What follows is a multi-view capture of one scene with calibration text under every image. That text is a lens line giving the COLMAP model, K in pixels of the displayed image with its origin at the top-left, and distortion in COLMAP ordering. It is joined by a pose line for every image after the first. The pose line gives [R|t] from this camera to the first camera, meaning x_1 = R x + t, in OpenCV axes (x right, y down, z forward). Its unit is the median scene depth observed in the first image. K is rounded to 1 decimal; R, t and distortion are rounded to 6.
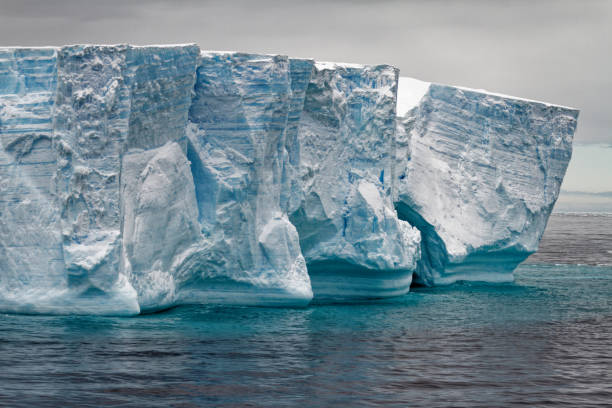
lens RADIAL K [[2763.1, 0, 304.9], [0, 2763.1, 205.0], [0, 0, 1]] dist [0.210837, -3.621274]
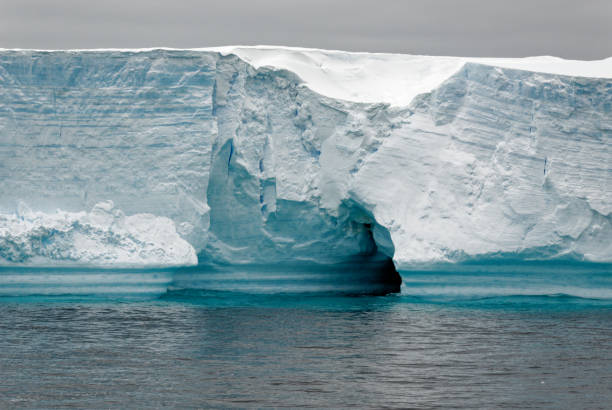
lens RADIAL K [[2763.1, 0, 304.9], [0, 2763.1, 206.0], [0, 0, 1]] dist [0.210837, -3.621274]
pose [[0.492964, -0.003998, -0.870041, 0.777264], [-0.011854, 0.999866, -0.011311, 0.010950], [0.869969, 0.015890, 0.492850, 0.542889]]
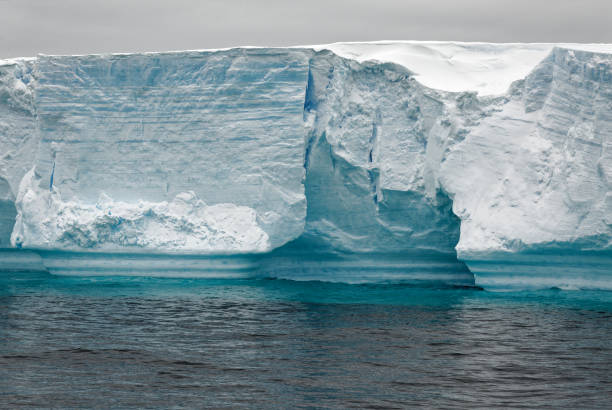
lens RADIAL K [[2102.1, 0, 293.3], [0, 2102.1, 204.3], [0, 0, 1]] dist [0.145746, 1.459070]
pose [[-0.104373, -0.010817, -0.994479, 0.694912], [-0.013737, 0.999861, -0.009434, 0.010700], [0.994443, 0.012677, -0.104508, 1.003267]]
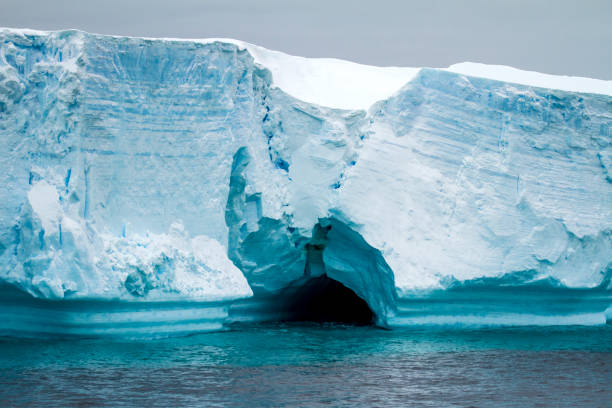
lens RADIAL K [[2822.1, 0, 345.4], [0, 2822.1, 204.5], [0, 0, 1]] dist [0.068972, -1.825198]
pose [[0.917176, 0.010897, -0.398332, 0.347006], [-0.017373, 0.999769, -0.012650, 0.004919], [0.398102, 0.018523, 0.917154, 0.268948]]
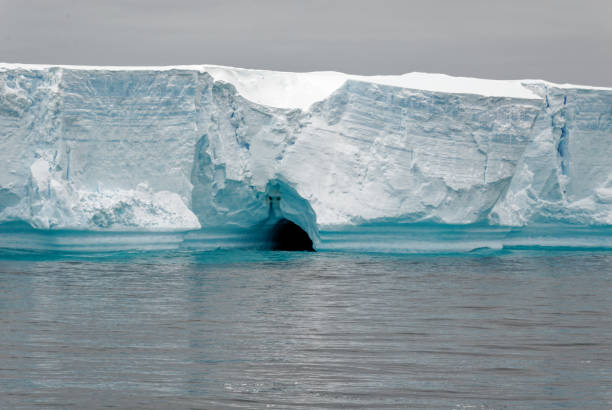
lens RADIAL K [[2763.1, 0, 304.9], [0, 2763.1, 206.0], [0, 0, 1]] dist [0.210837, -3.621274]
pose [[0.808822, 0.004795, -0.588034, 0.733919], [-0.005948, 0.999982, -0.000028, 0.010256], [0.588024, 0.003521, 0.808836, 0.037945]]
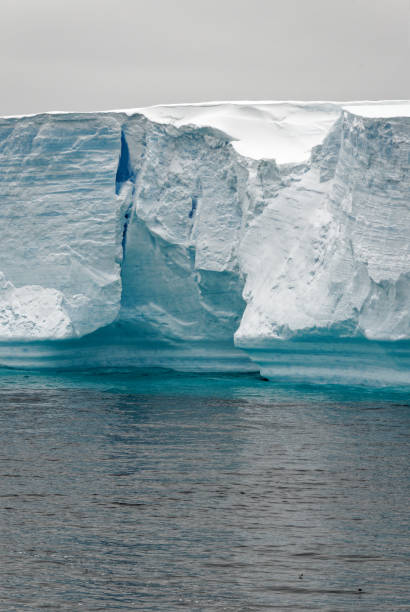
lens RADIAL K [[2869.2, 0, 205.2], [0, 2869.2, 307.5], [0, 0, 1]] dist [0.777250, -2.473941]
pose [[-0.410054, -0.005409, -0.912045, 0.770536], [-0.015453, 0.999880, 0.001018, 0.009191], [0.911930, 0.014511, -0.410088, 1.300045]]
